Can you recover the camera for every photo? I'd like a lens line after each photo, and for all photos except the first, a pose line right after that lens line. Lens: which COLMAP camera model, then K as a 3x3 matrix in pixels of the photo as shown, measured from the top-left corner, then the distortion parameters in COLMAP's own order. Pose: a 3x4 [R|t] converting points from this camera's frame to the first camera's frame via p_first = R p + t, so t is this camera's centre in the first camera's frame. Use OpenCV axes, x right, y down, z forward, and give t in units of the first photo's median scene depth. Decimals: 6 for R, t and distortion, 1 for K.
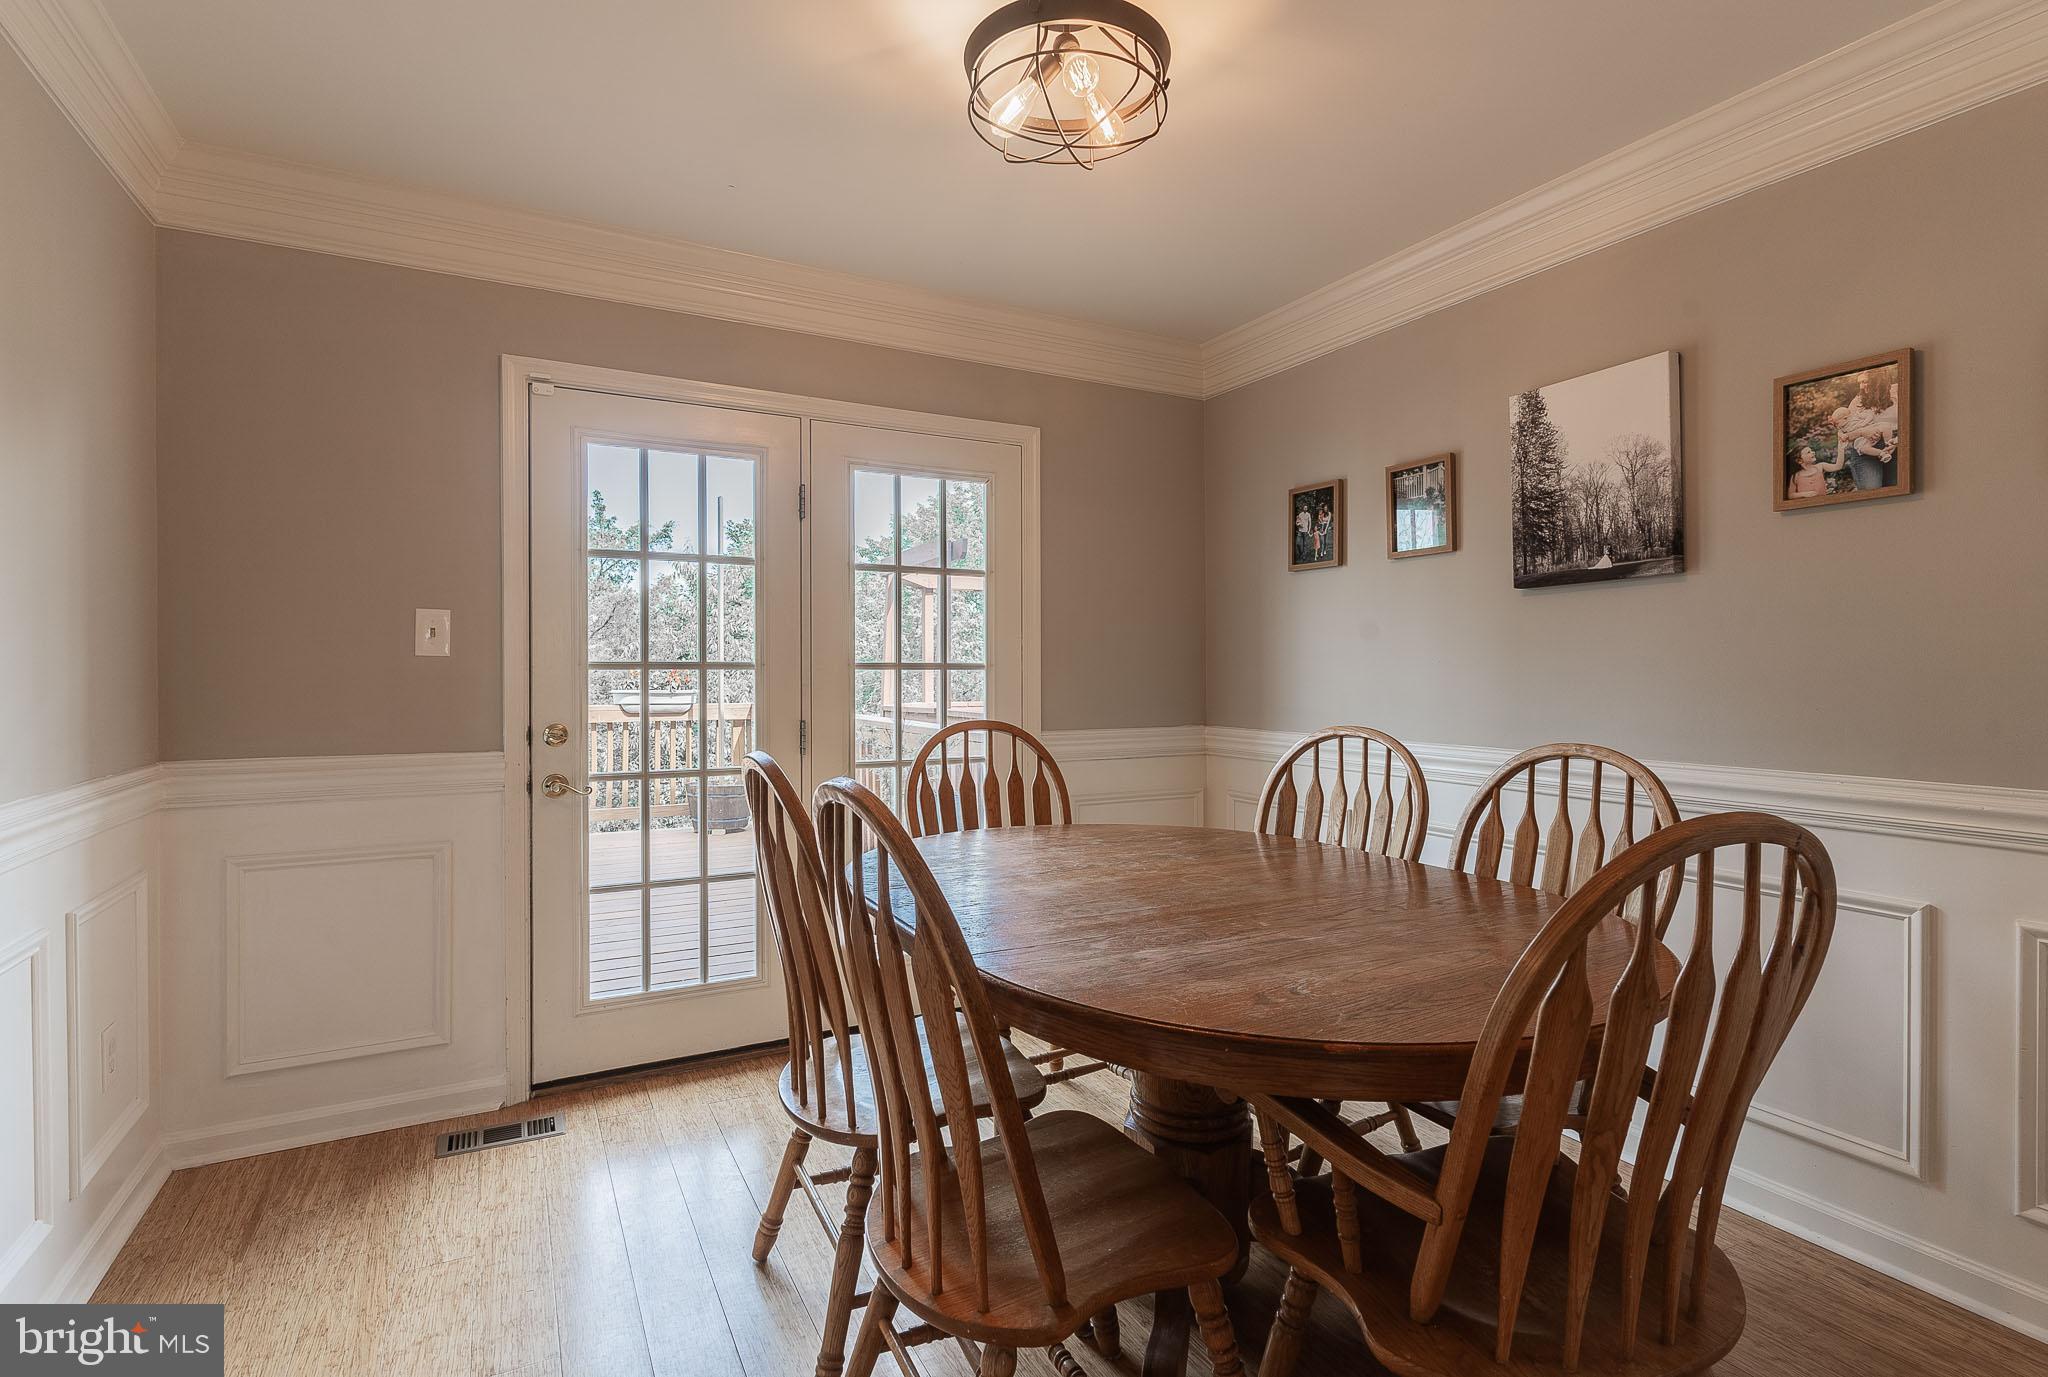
lens RADIAL K [[1026.4, 0, 1050.8], [0, 1026.4, 685.3], [0, 0, 1]] dist [0.002103, 0.002551]
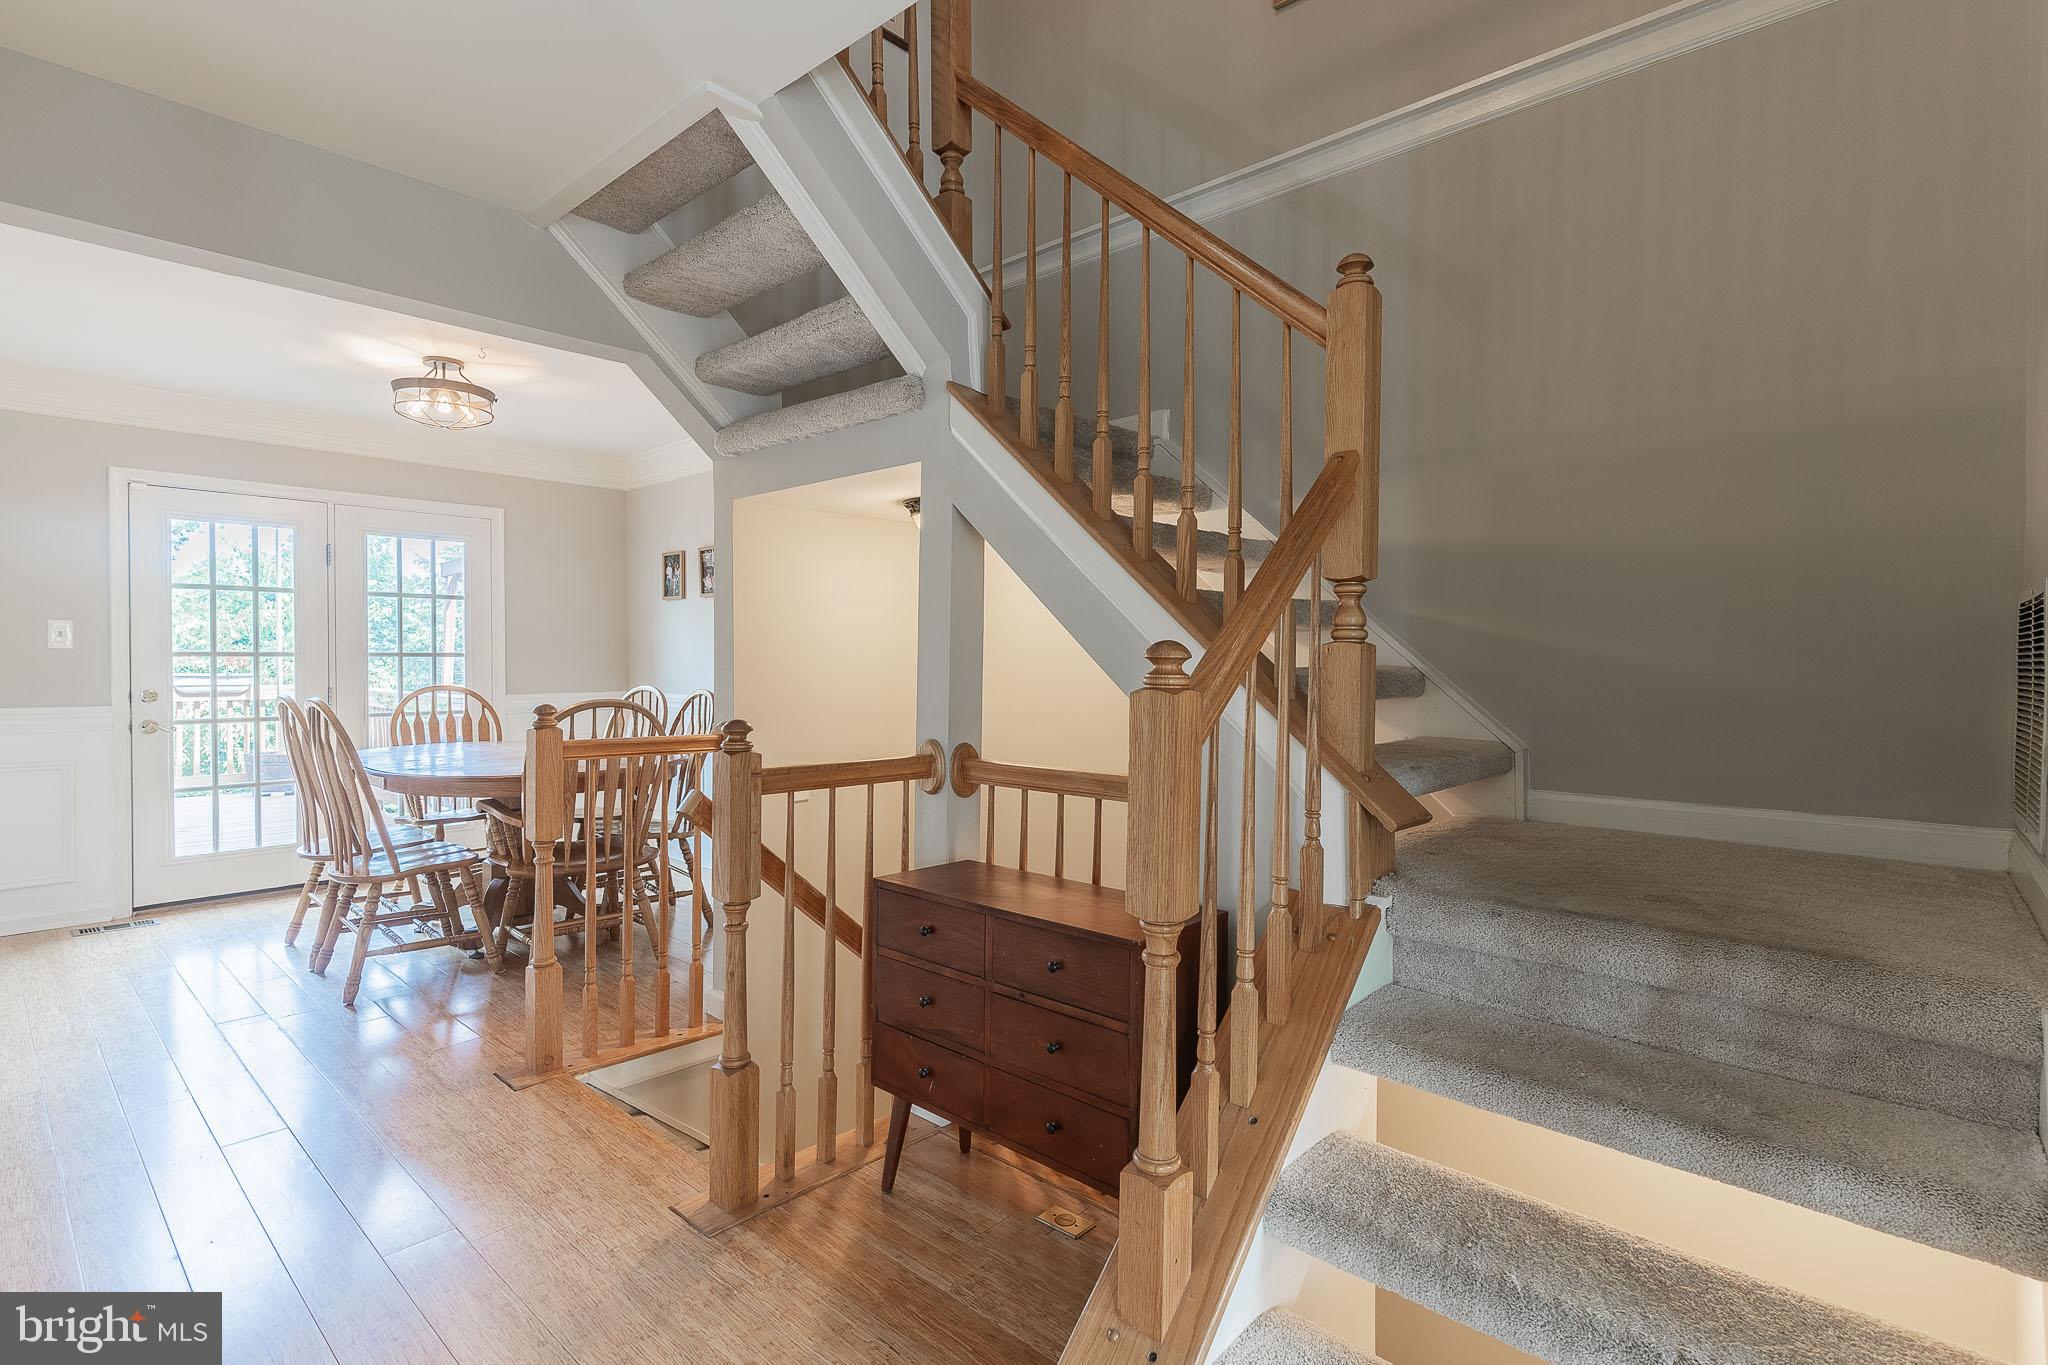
lens RADIAL K [[1026.4, 0, 1055.3], [0, 1026.4, 674.1], [0, 0, 1]] dist [0.002103, 0.002551]
pose [[0.947023, -0.004711, 0.321132, 0.397541], [0.003979, 0.999988, 0.002938, 0.014932], [-0.321142, -0.001505, 0.947030, -1.124196]]
